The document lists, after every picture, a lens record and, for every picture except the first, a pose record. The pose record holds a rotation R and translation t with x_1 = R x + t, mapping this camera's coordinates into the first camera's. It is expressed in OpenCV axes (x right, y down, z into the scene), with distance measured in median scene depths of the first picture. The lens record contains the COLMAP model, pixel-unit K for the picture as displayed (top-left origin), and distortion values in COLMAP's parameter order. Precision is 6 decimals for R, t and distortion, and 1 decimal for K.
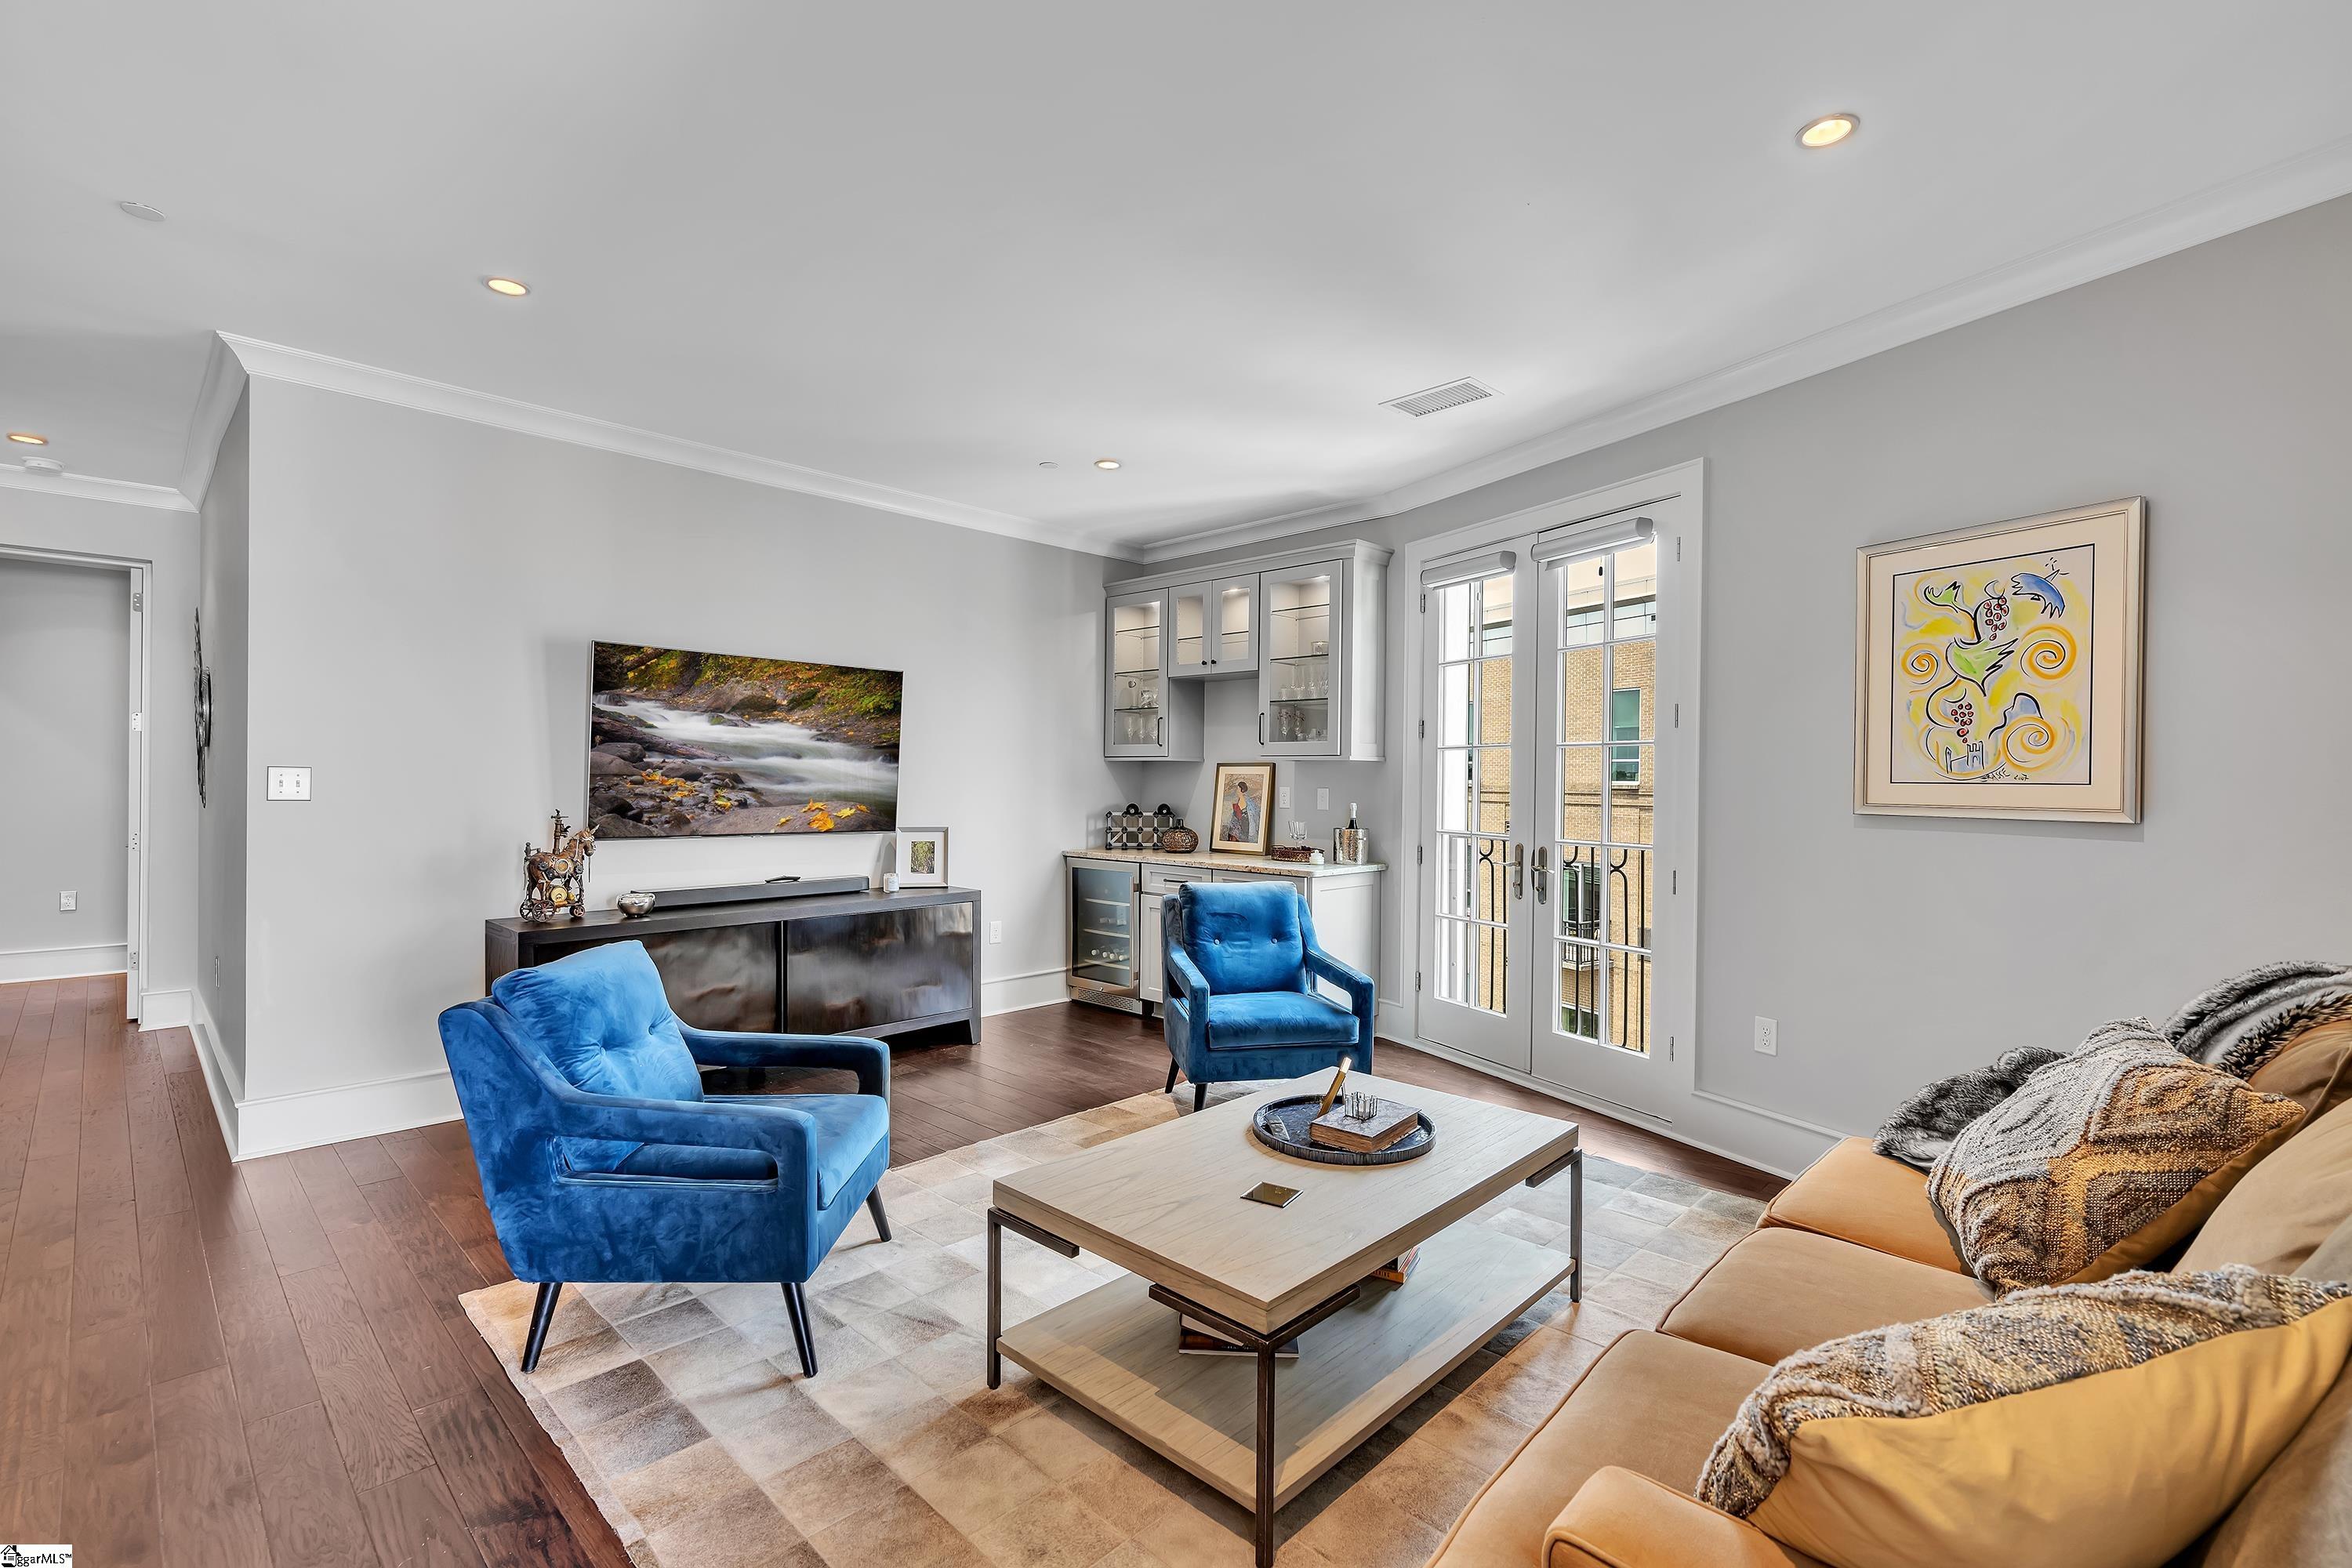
lens RADIAL K [[1040.8, 0, 1170.4], [0, 1040.8, 781.1], [0, 0, 1]] dist [-0.009360, -0.001969]
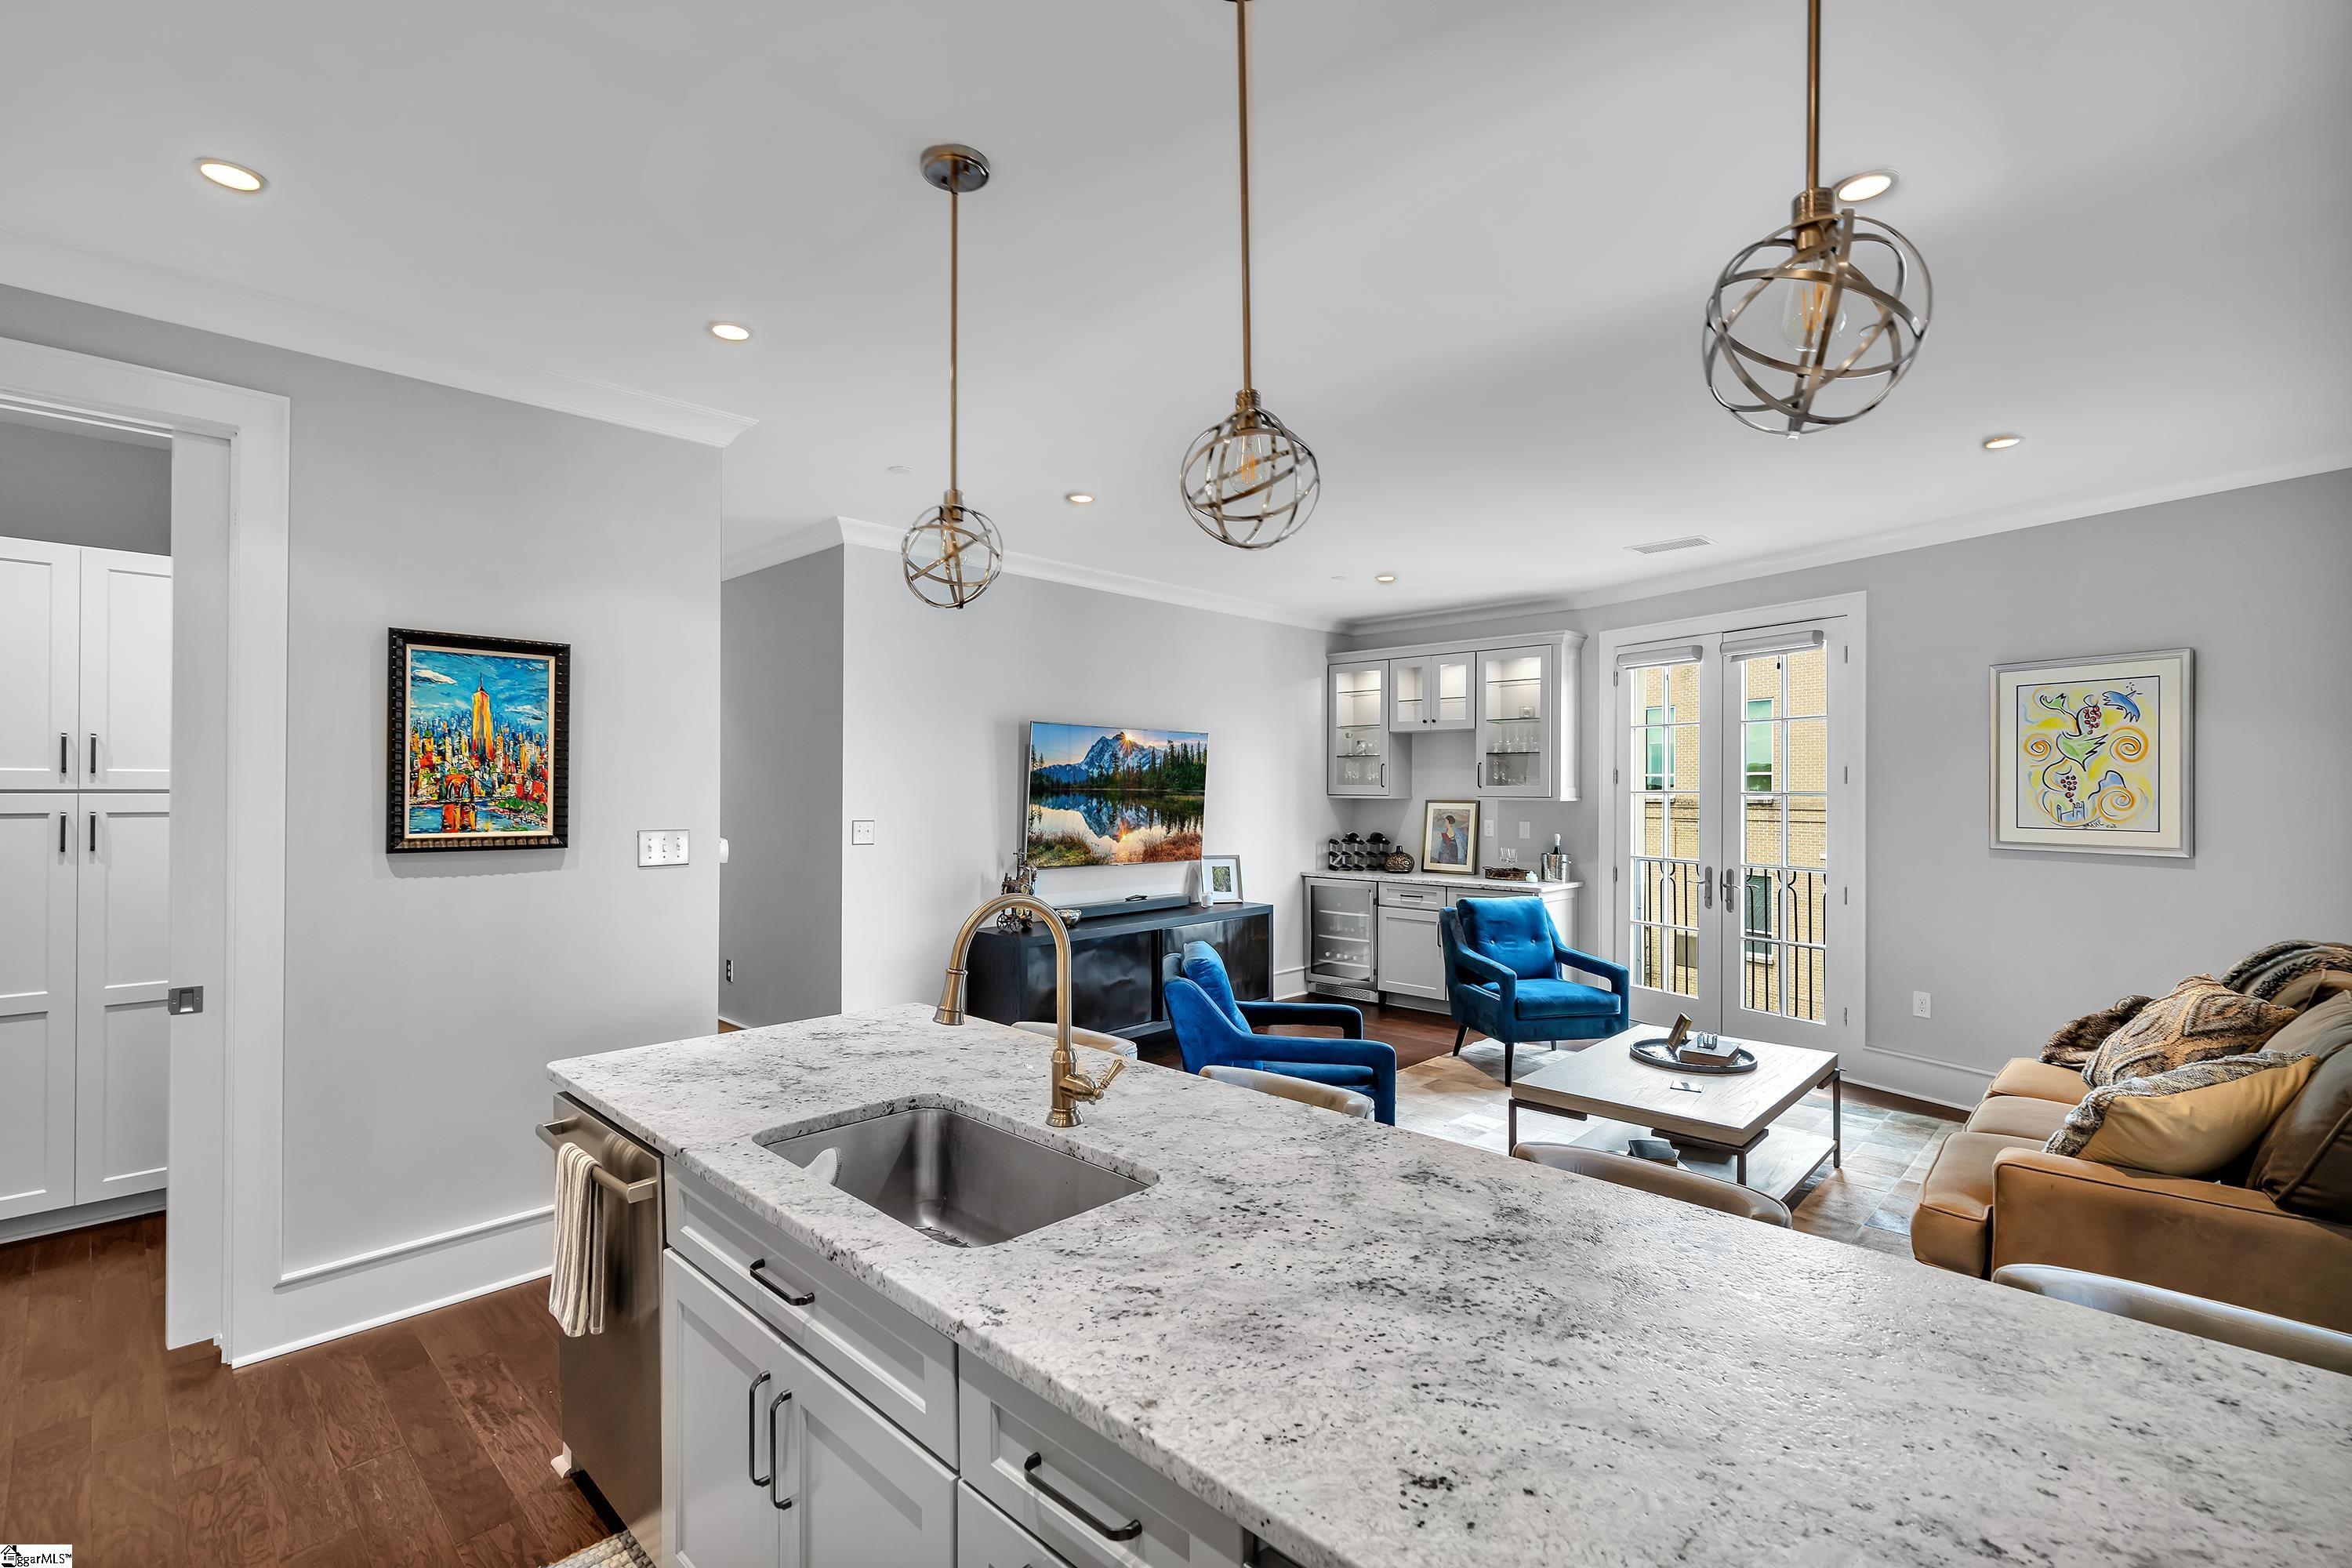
lens RADIAL K [[1040.8, 0, 1170.8], [0, 1040.8, 781.2], [0, 0, 1]] dist [-0.009360, -0.001969]
pose [[0.999978, -0.006283, -0.002266, -0.477440], [0.006261, 0.999935, -0.009484, -0.055751], [0.002326, 0.009470, 0.999952, -0.445371]]
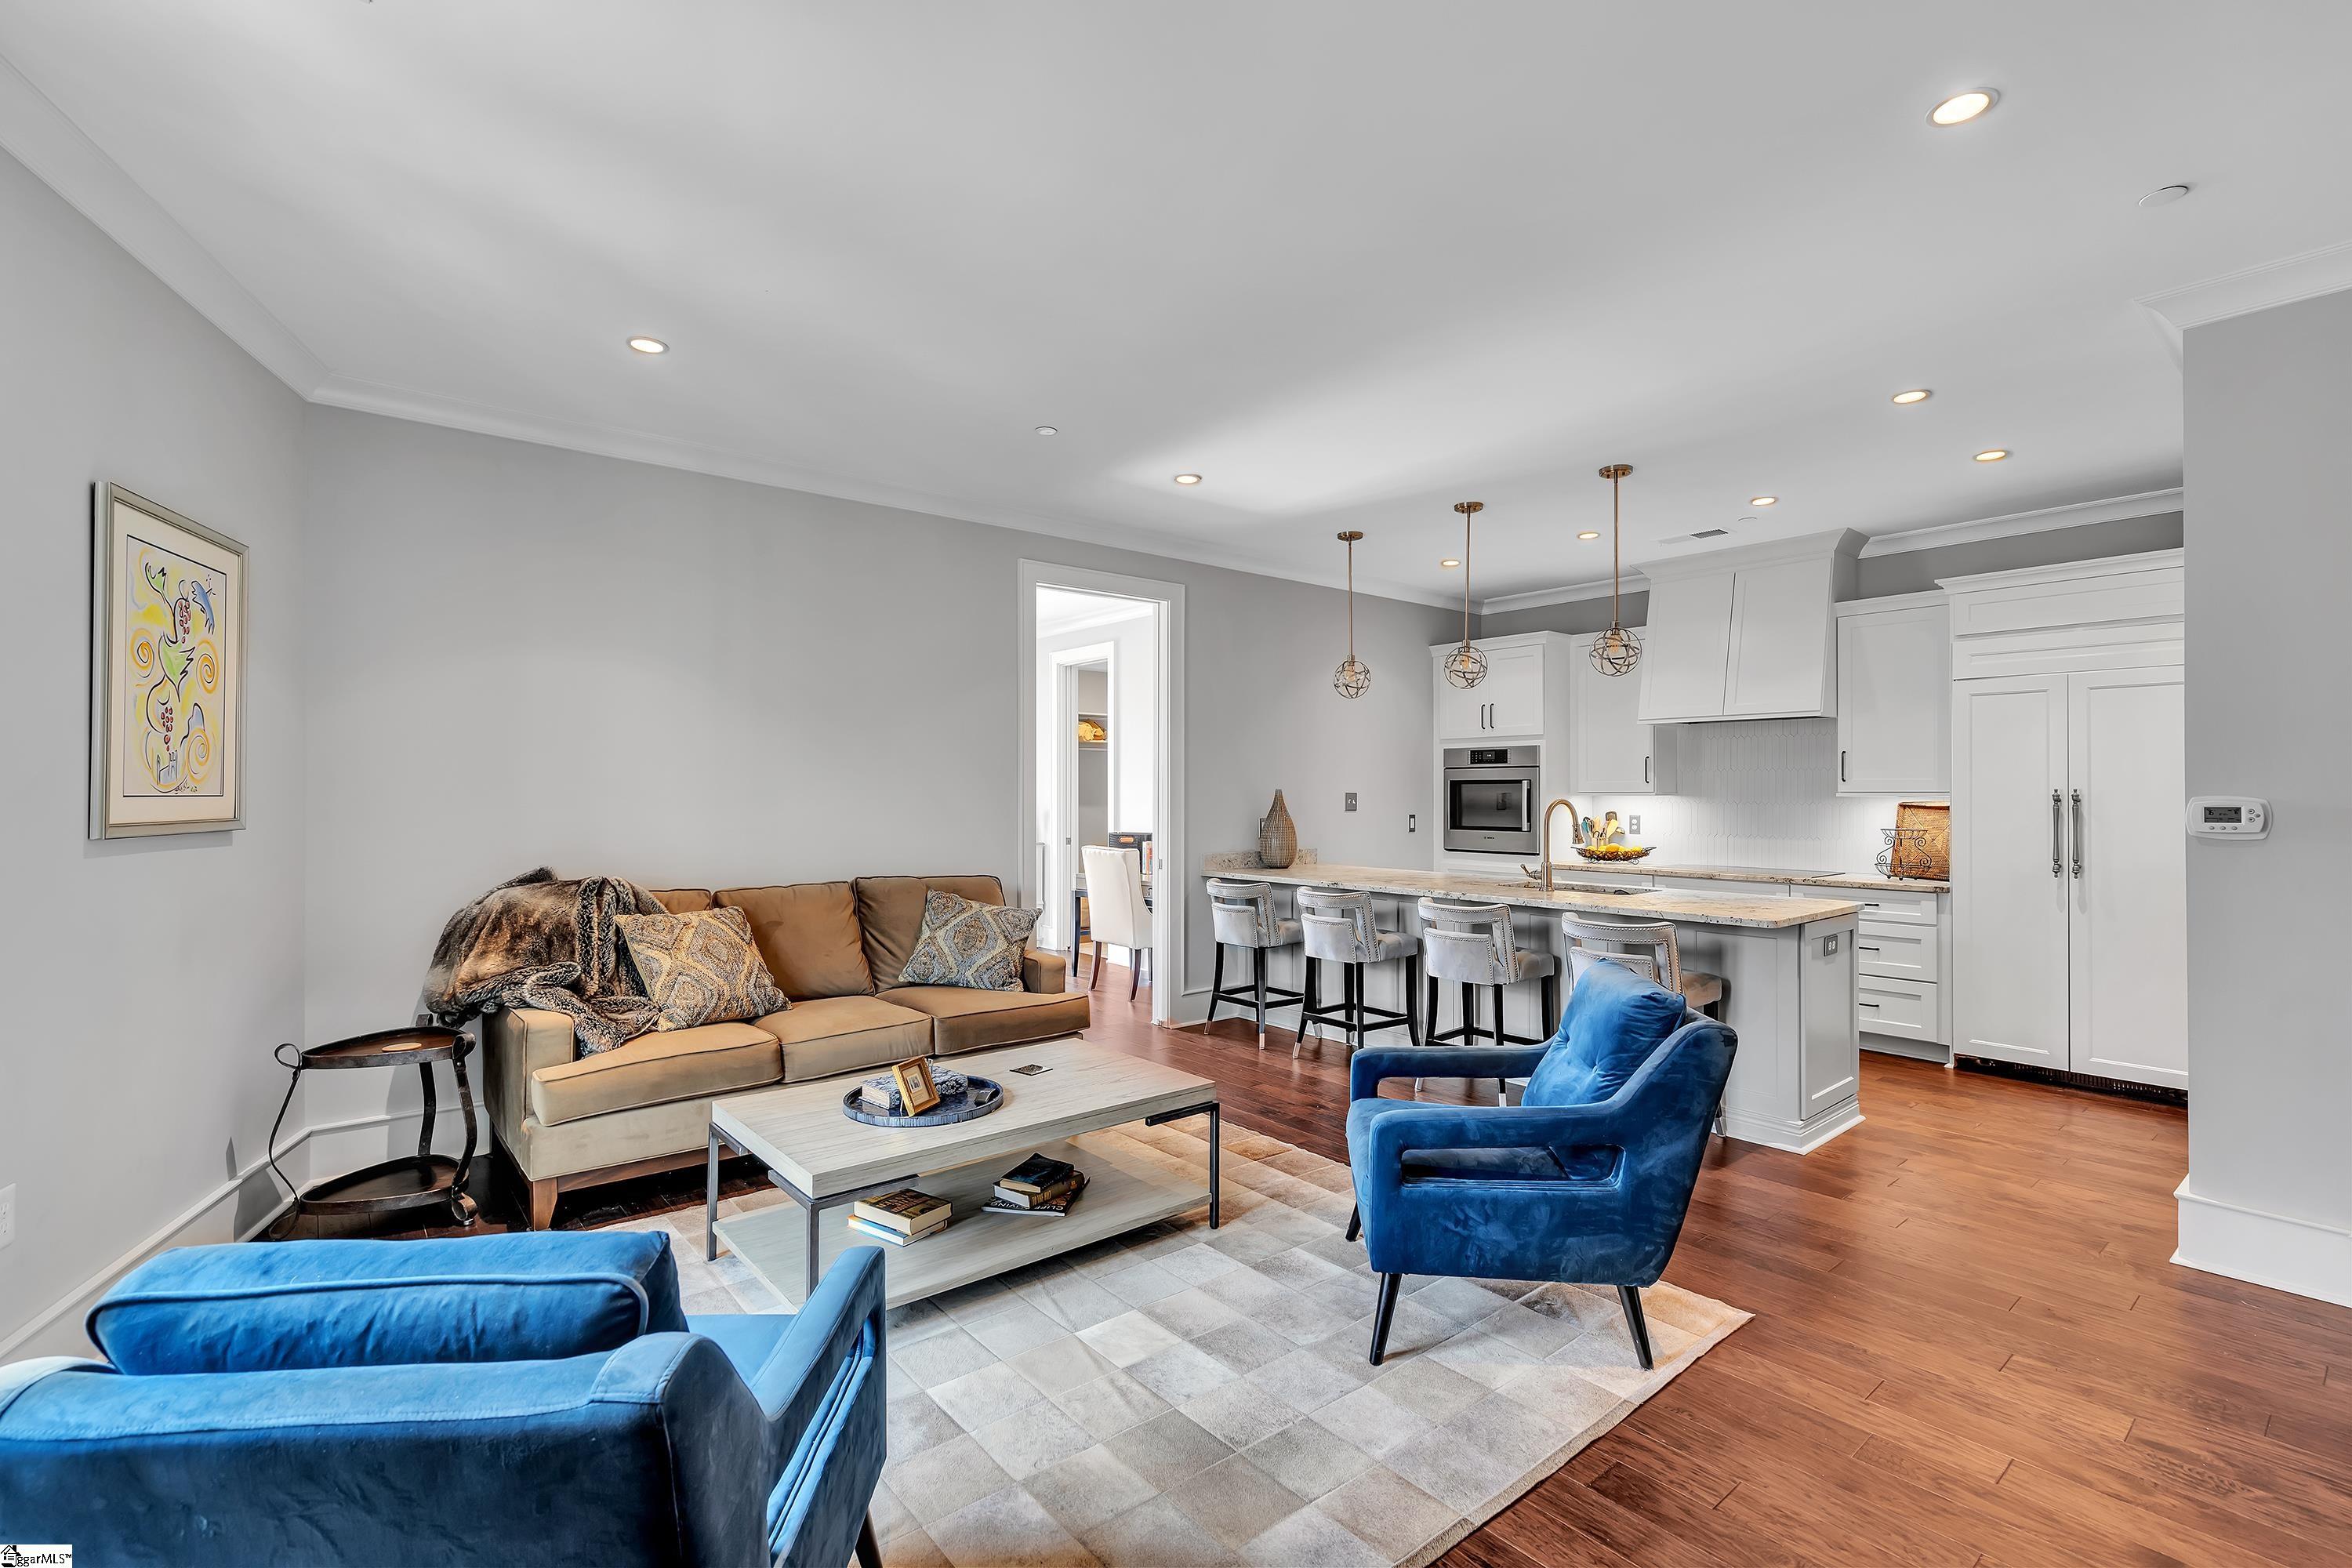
lens RADIAL K [[1040.8, 0, 1168.6], [0, 1040.8, 778.1], [0, 0, 1]] dist [-0.009360, -0.001969]
pose [[-0.993226, -0.008276, 0.115906, -0.181107], [-0.009067, 0.999939, -0.006298, -0.014194], [-0.115847, -0.007306, -0.993240, 1.632596]]
